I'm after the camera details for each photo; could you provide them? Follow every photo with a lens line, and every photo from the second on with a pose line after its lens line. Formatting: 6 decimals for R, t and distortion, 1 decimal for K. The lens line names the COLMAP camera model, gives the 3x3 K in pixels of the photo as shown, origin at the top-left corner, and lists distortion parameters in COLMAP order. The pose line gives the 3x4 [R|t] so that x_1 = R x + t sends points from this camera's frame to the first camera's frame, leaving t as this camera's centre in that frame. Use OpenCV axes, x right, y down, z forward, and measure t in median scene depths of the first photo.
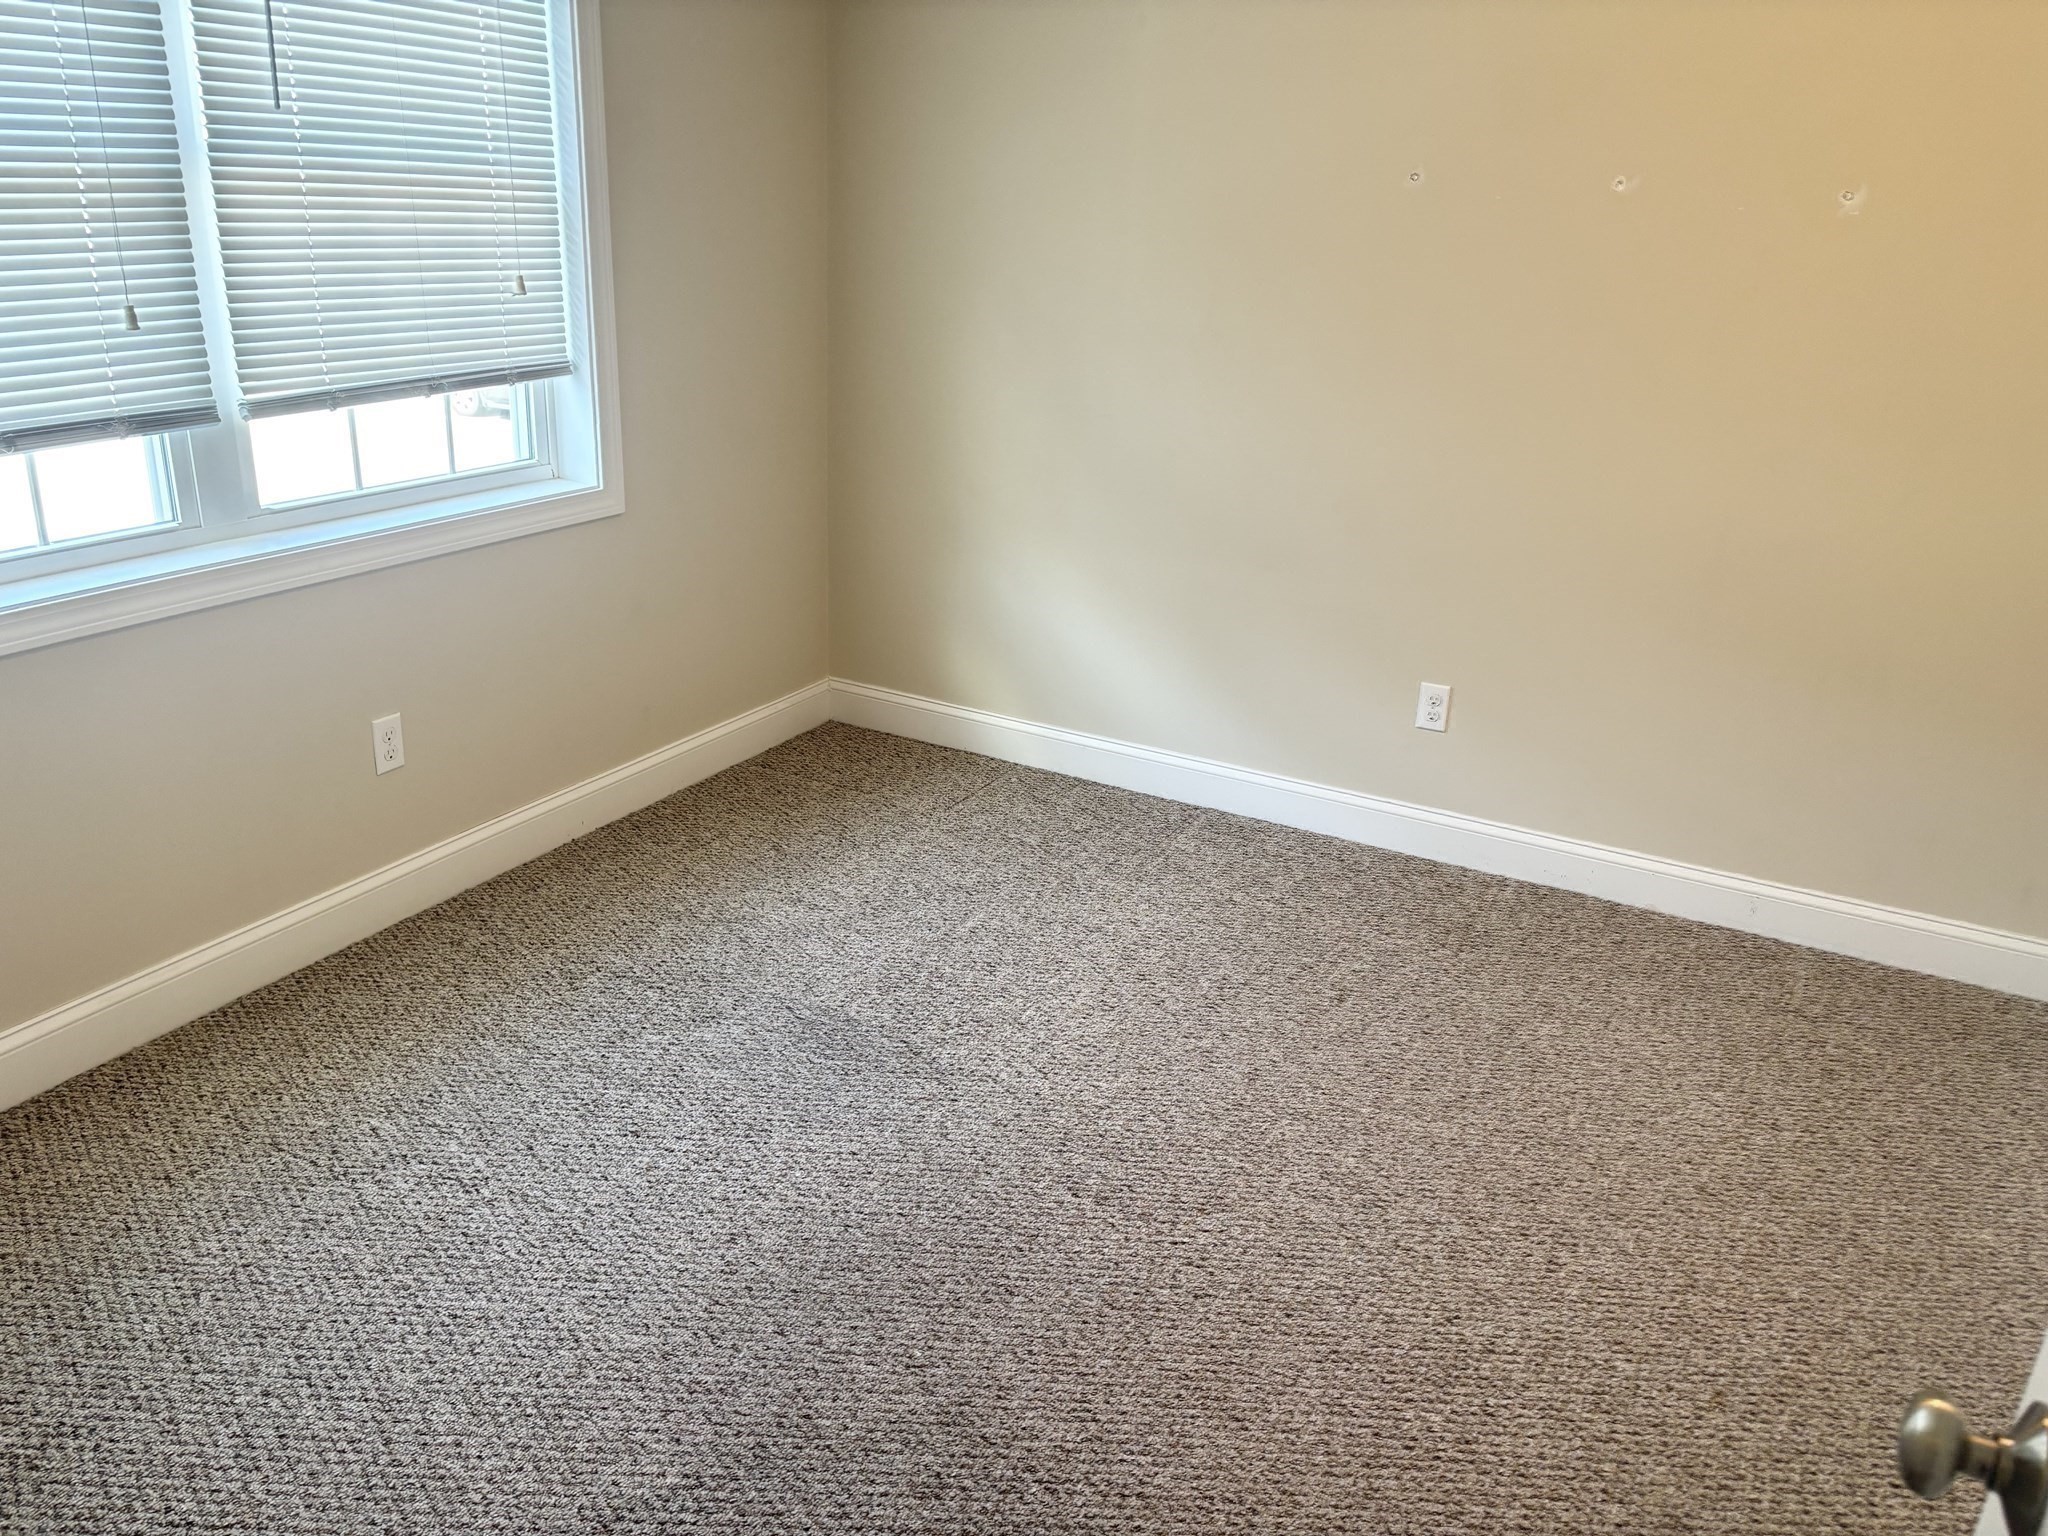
lens RADIAL K [[1544.8, 0, 1025.1], [0, 1544.8, 780.4], [0, 0, 1]] dist [0.055533, -0.066101]
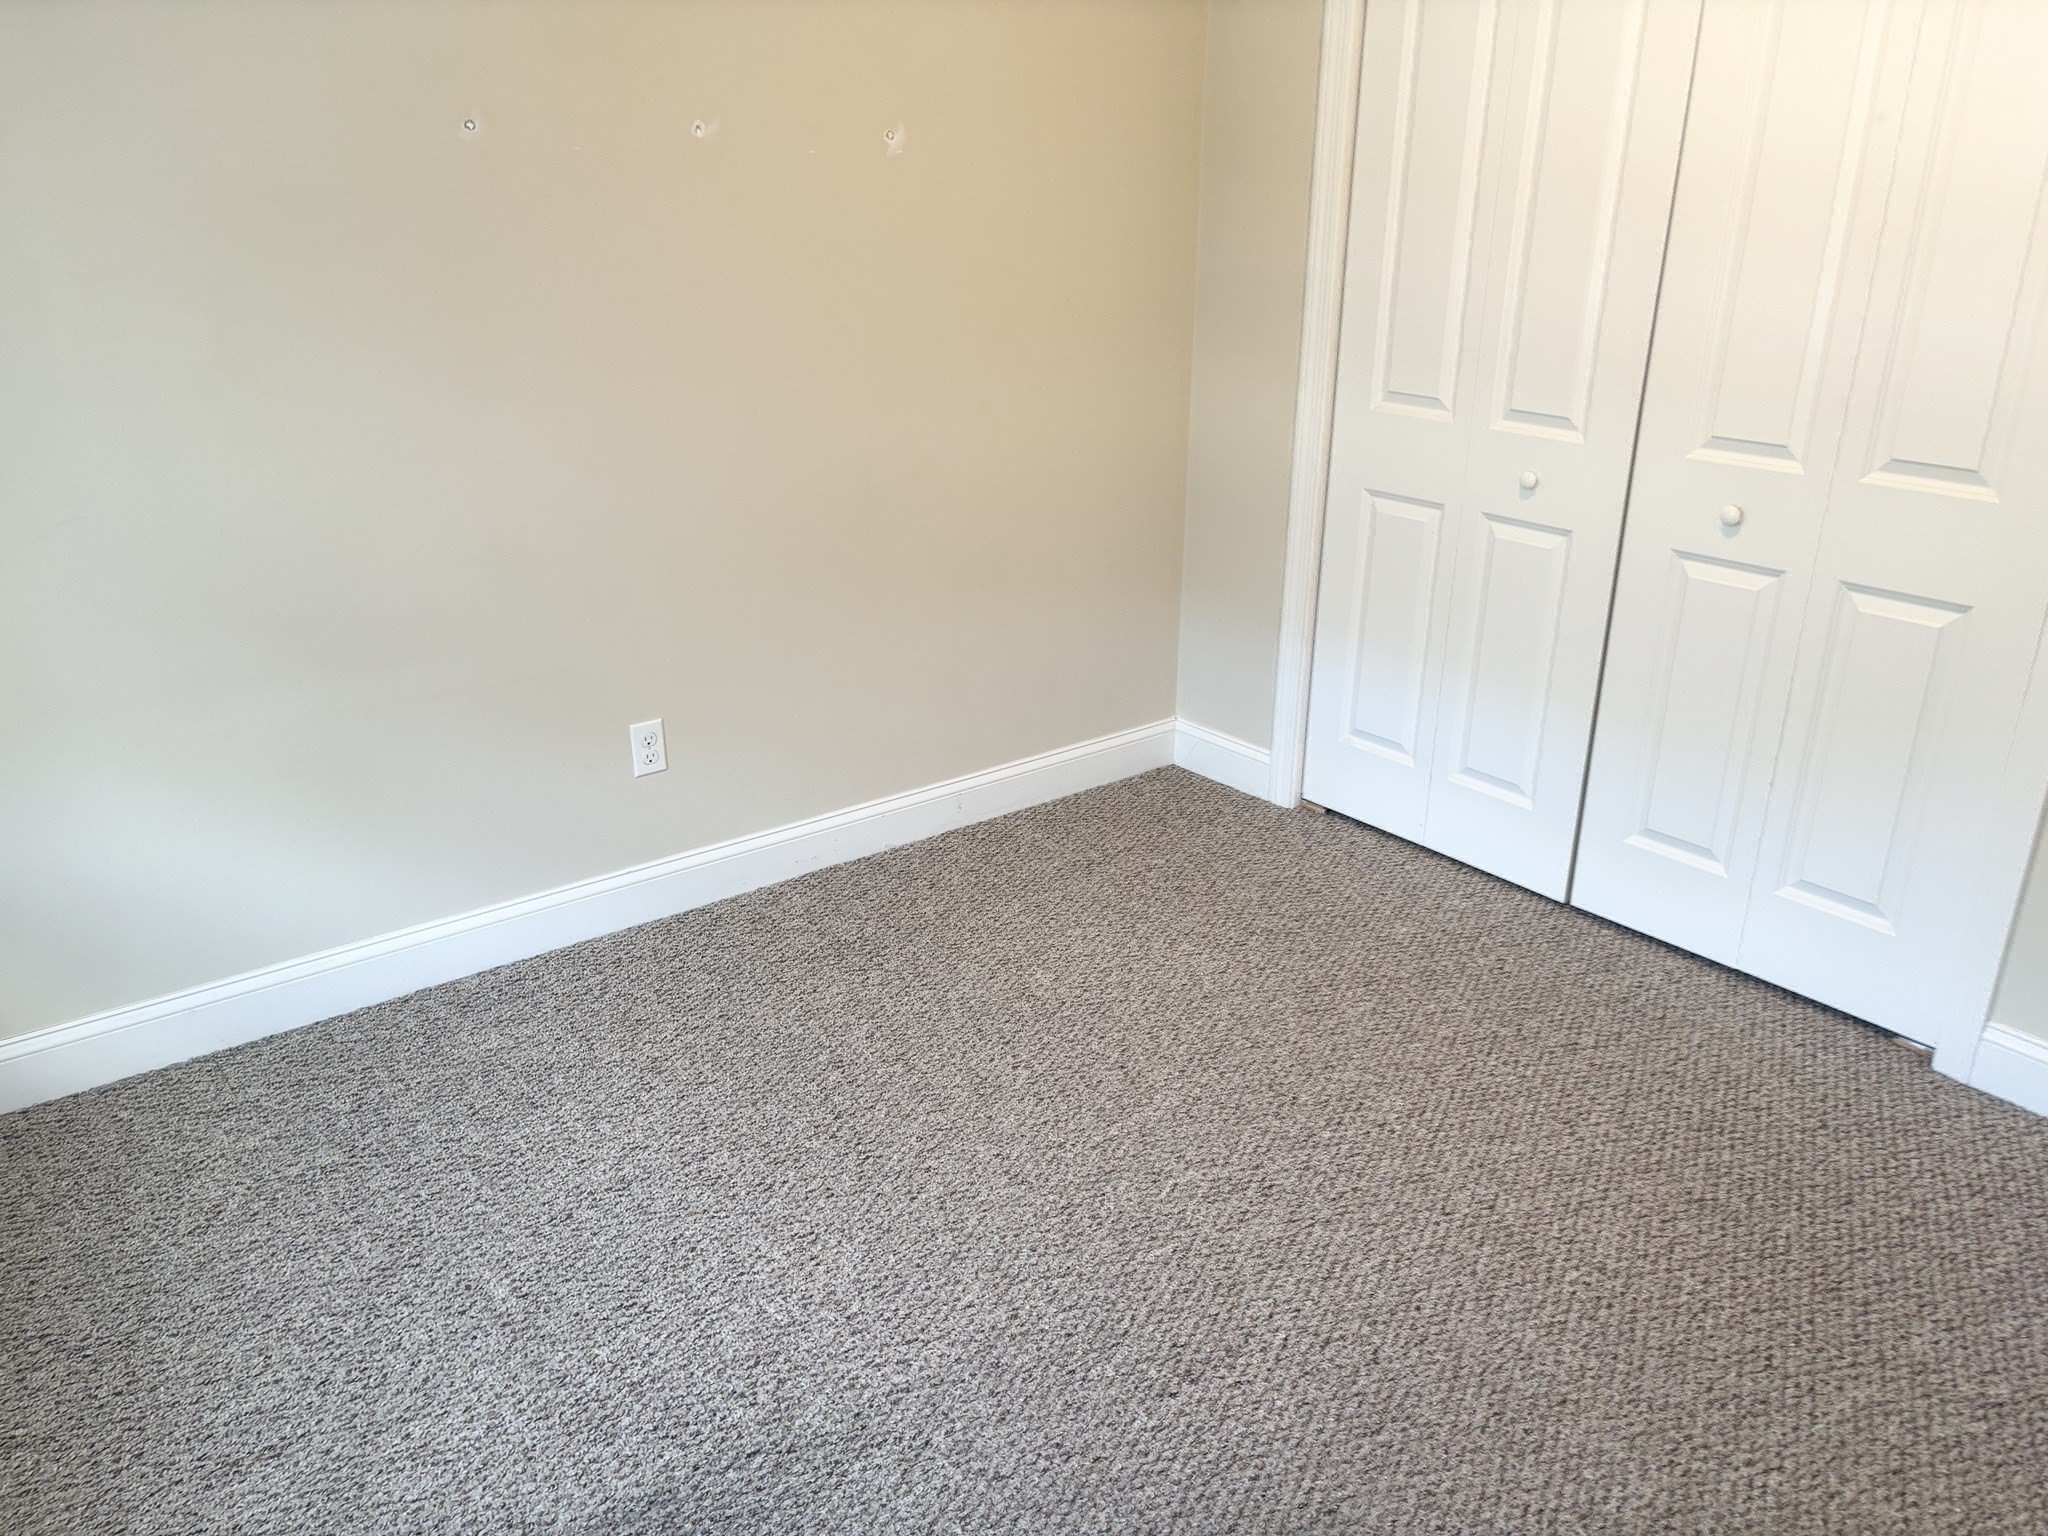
lens RADIAL K [[1544.8, 0, 1025.1], [0, 1544.8, 780.4], [0, 0, 1]] dist [0.055533, -0.066101]
pose [[0.398480, -0.381979, 0.833850, -0.392022], [0.340513, 0.905783, 0.252206, -0.183600], [-0.851625, 0.183438, 0.491005, 0.420065]]
